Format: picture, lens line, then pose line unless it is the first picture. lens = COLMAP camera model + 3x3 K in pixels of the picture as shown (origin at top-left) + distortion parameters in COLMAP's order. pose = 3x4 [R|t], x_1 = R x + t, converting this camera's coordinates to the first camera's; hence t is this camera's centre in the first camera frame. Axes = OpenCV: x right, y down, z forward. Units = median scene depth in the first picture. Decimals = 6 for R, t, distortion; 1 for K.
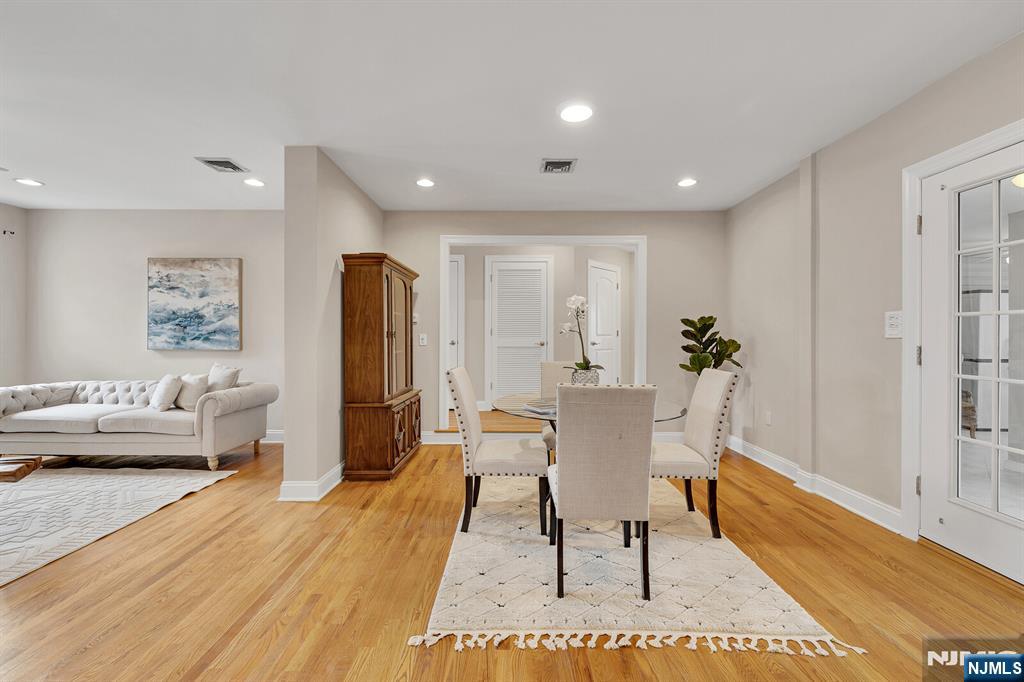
lens RADIAL K [[433.5, 0, 513.9], [0, 433.5, 338.8], [0, 0, 1]] dist [0.001569, 0.000200]
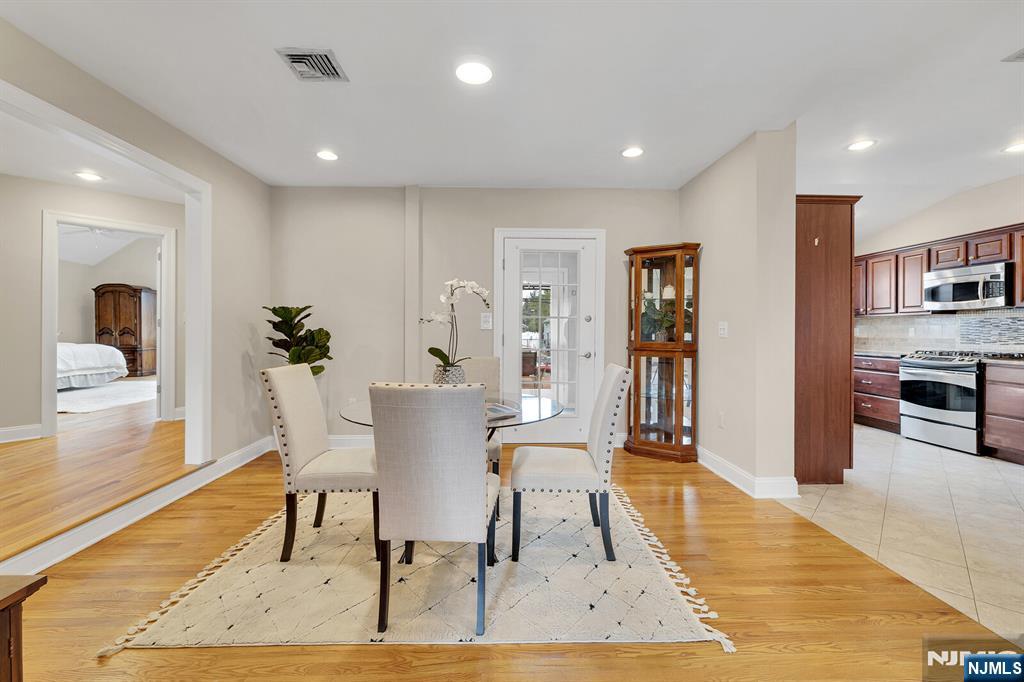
lens RADIAL K [[433.5, 0, 513.5], [0, 433.5, 331.8], [0, 0, 1]] dist [0.001569, 0.000200]
pose [[-0.038188, -0.004418, 0.999261, -1.065524], [0.007375, 0.999962, 0.004703, -0.000288], [-0.999243, 0.007549, -0.038154, 1.383356]]
